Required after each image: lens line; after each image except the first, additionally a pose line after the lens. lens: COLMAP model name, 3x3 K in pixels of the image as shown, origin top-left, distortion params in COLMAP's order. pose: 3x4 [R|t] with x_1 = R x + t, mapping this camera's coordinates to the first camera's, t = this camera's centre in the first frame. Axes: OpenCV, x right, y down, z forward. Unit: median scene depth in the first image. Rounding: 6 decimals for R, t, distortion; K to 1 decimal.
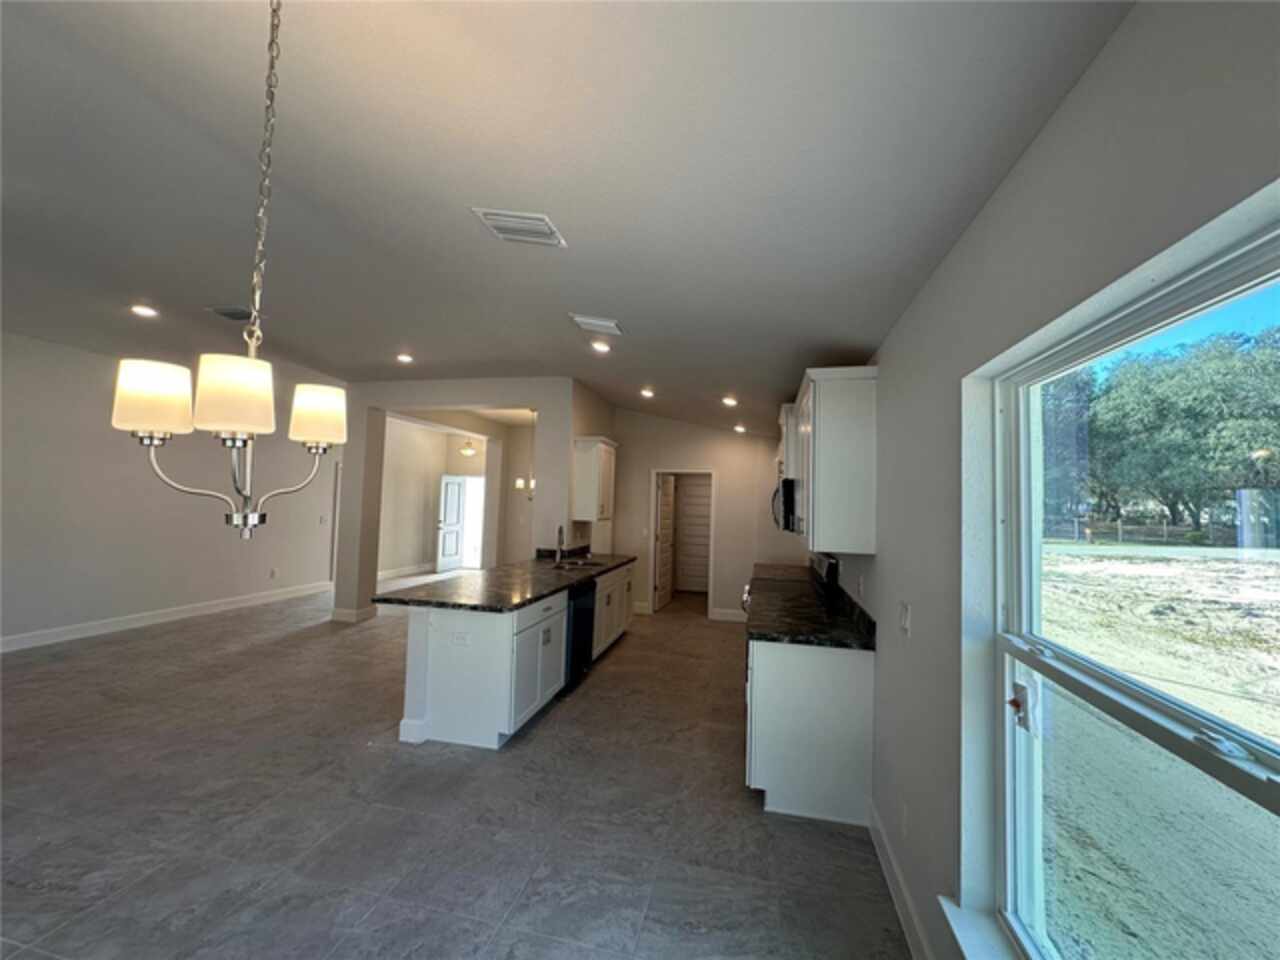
lens RADIAL K [[515.3, 0, 640.0], [0, 515.3, 480.0], [0, 0, 1]] dist [0.002932, 0.000083]
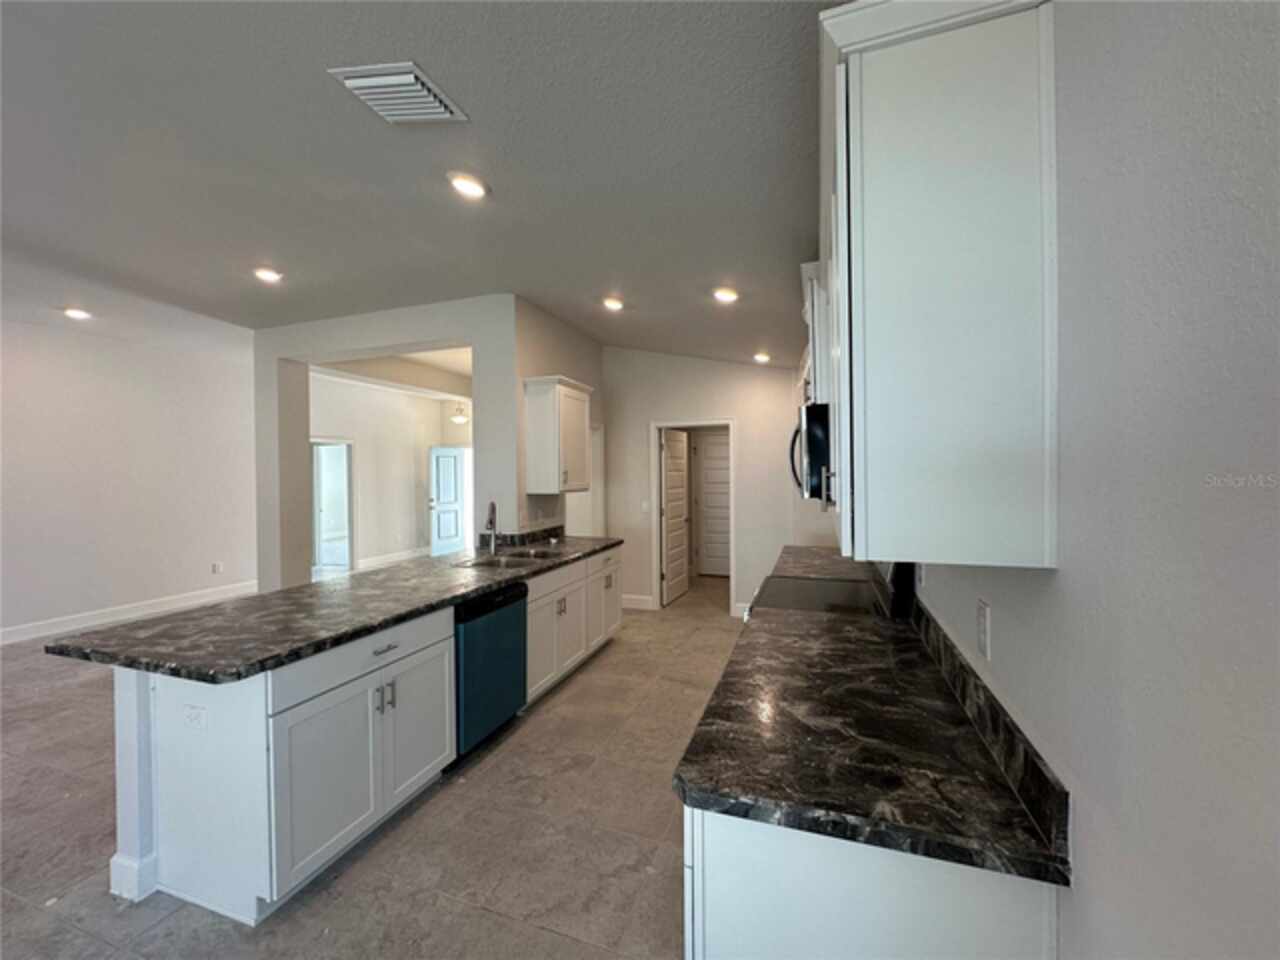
lens RADIAL K [[515.3, 0, 640.0], [0, 515.3, 480.0], [0, 0, 1]] dist [0.002932, 0.000083]
pose [[0.993813, -0.038332, -0.104245, 0.101482], [0.044019, 0.997634, 0.052814, 0.026626], [0.101974, -0.057076, 0.993148, 0.283112]]
